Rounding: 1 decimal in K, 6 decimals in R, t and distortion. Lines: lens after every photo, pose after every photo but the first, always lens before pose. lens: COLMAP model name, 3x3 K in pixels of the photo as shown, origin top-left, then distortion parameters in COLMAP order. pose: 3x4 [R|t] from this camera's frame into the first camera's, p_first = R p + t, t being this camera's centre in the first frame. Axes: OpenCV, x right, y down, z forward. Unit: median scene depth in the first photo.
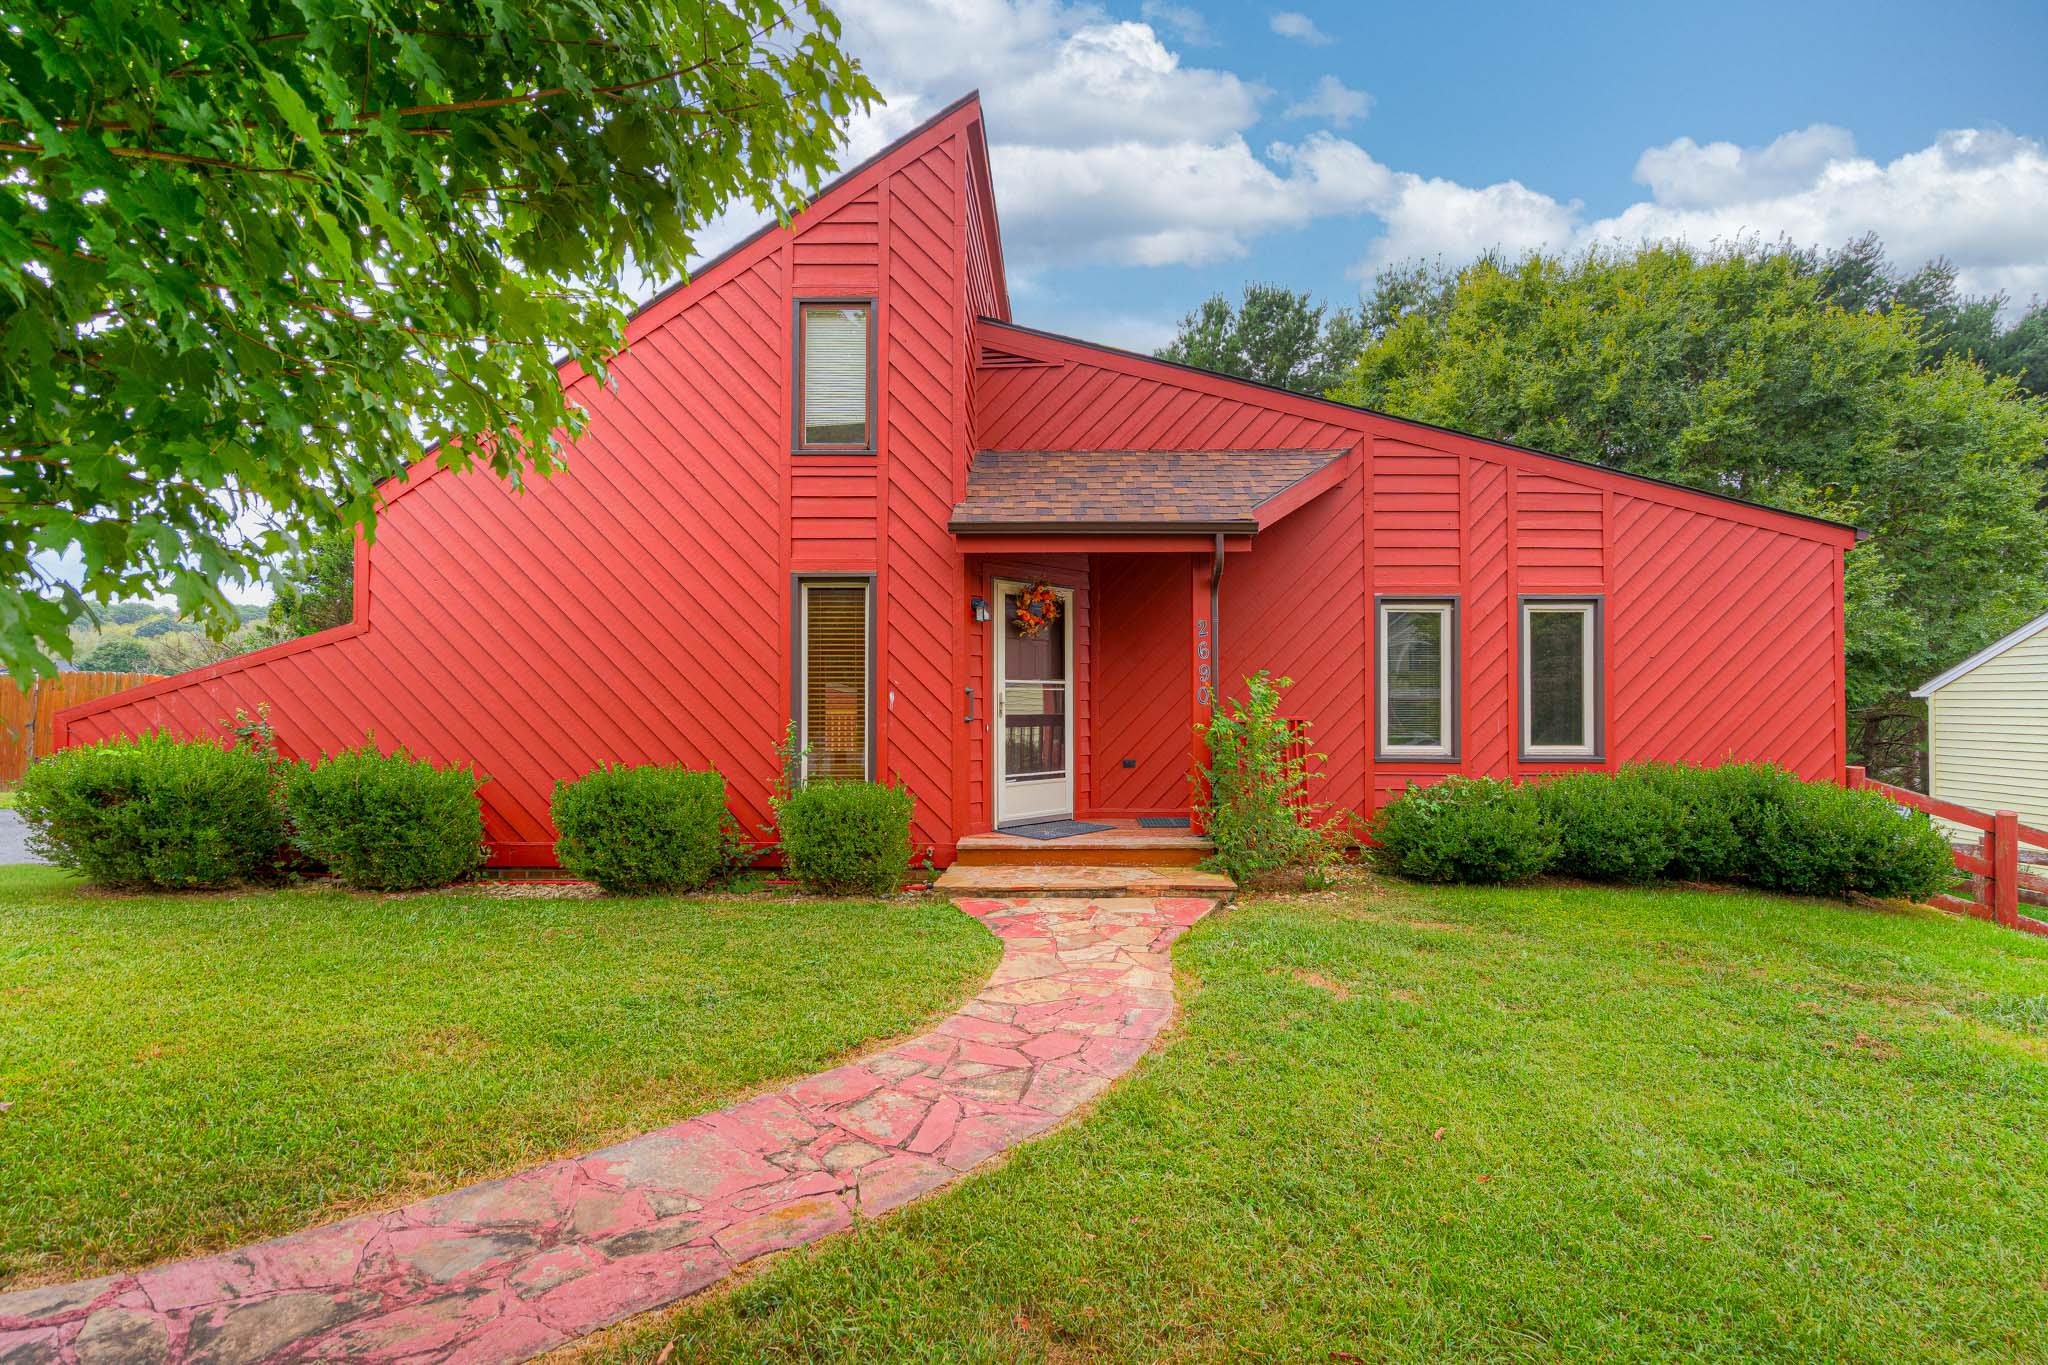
lens RADIAL K [[931.6, 0, 1024.0], [0, 931.6, 682.5], [0, 0, 1]] dist [-0.003316, 0.000881]
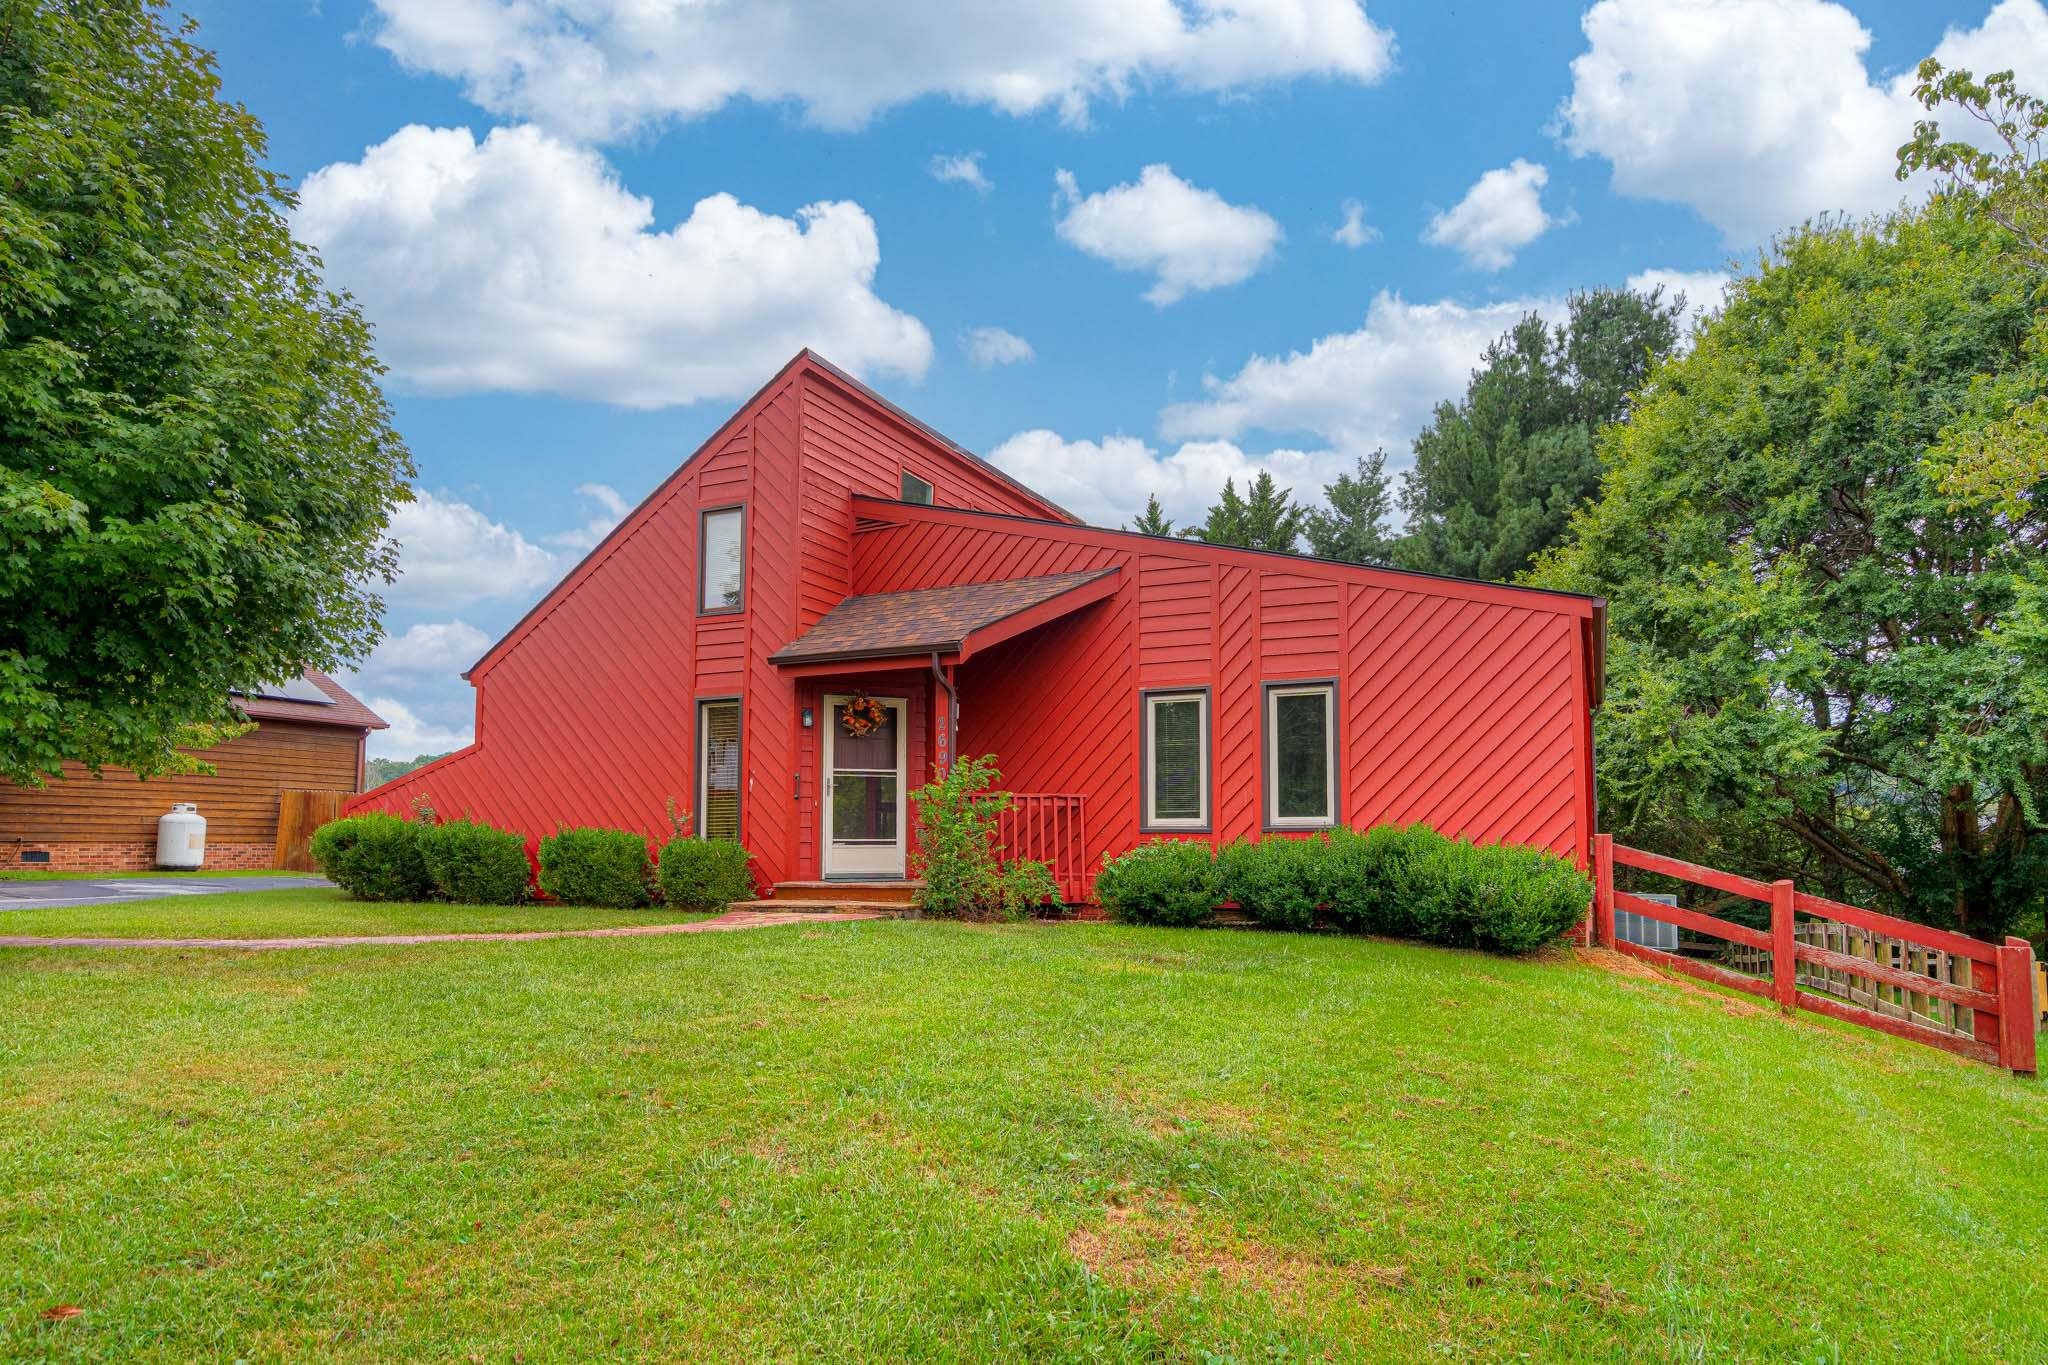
lens RADIAL K [[1205.5, 0, 1025.4], [0, 1205.5, 765.5], [0, 0, 1]] dist [0.022357, -0.000382]
pose [[0.908617, -0.031302, -0.416456, 0.958727], [0.010471, 0.998581, -0.052212, 0.086779], [0.417499, 0.043080, 0.907655, -0.471241]]
